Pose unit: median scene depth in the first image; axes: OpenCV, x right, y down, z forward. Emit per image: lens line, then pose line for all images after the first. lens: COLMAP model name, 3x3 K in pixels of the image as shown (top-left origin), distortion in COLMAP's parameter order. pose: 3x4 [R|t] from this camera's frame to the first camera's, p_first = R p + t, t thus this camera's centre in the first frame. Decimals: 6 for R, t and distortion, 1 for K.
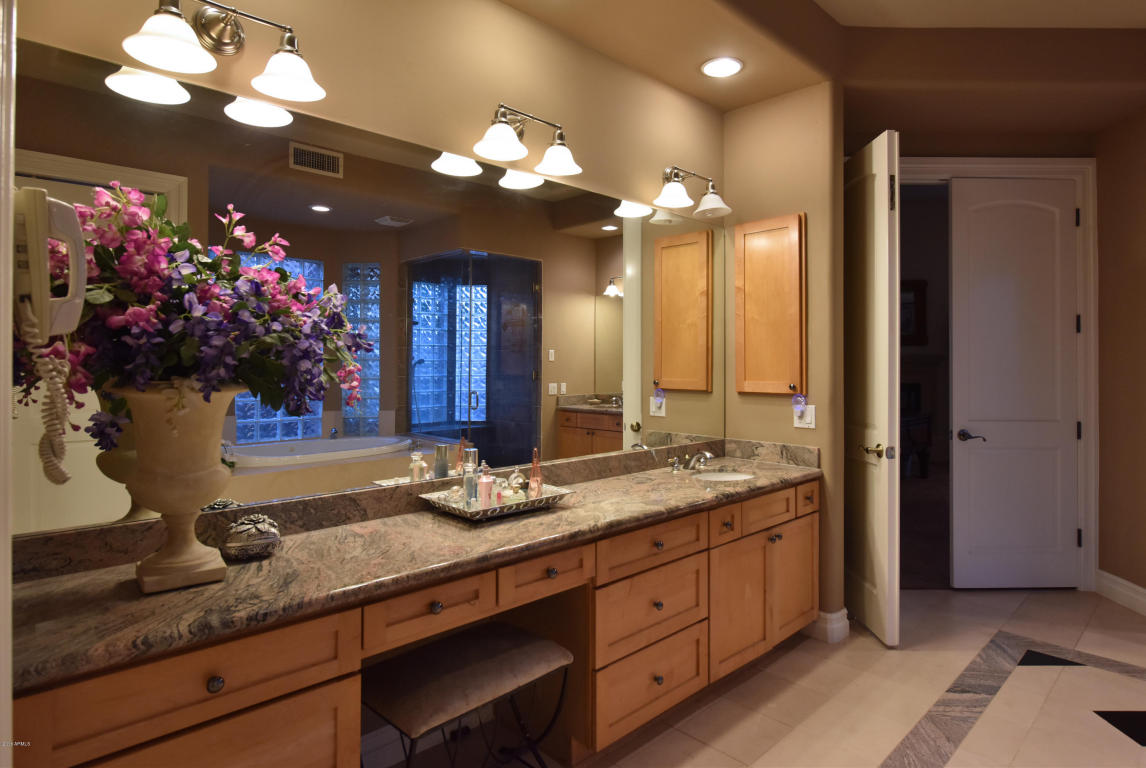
lens RADIAL K [[651.0, 0, 573.4], [0, 651.0, 358.2], [0, 0, 1]] dist [-0.028450, -0.000644]
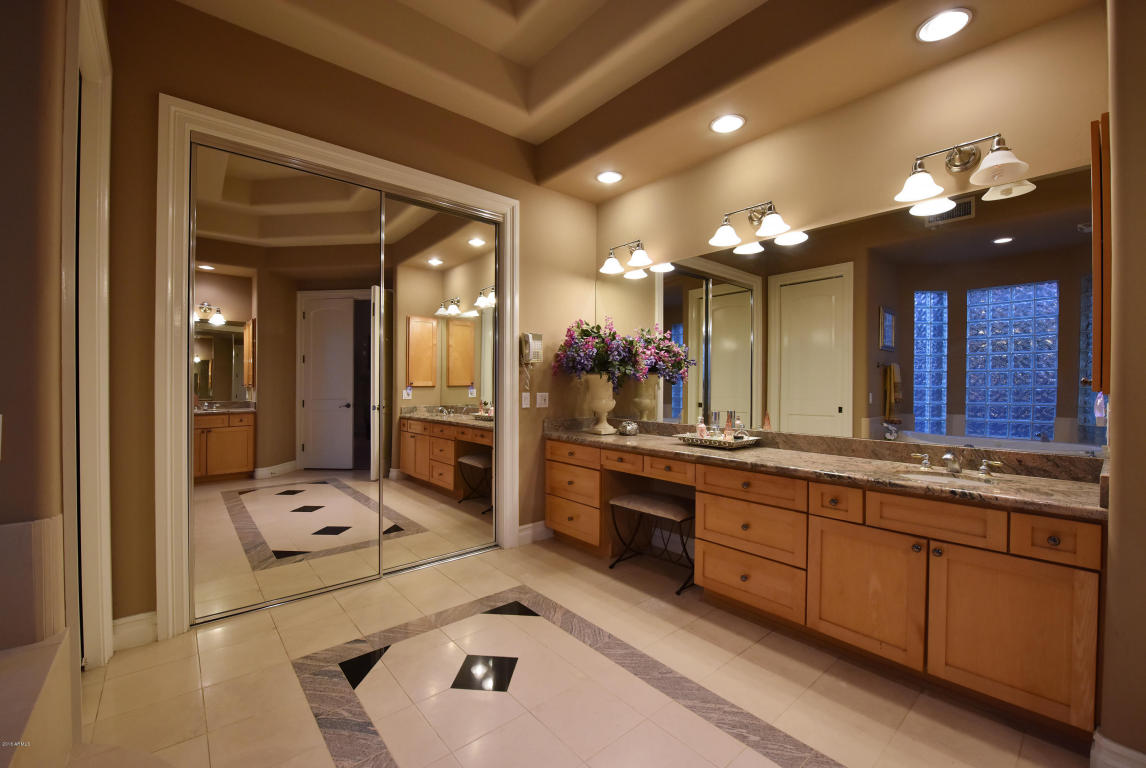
lens RADIAL K [[468.4, 0, 572.9], [0, 468.4, 385.0], [0, 0, 1]] dist [-0.000110, -0.000026]
pose [[-0.071362, -0.001041, -0.997450, 1.093246], [0.005995, 0.999981, -0.001473, 0.055945], [0.997432, -0.006084, -0.071354, 0.622871]]
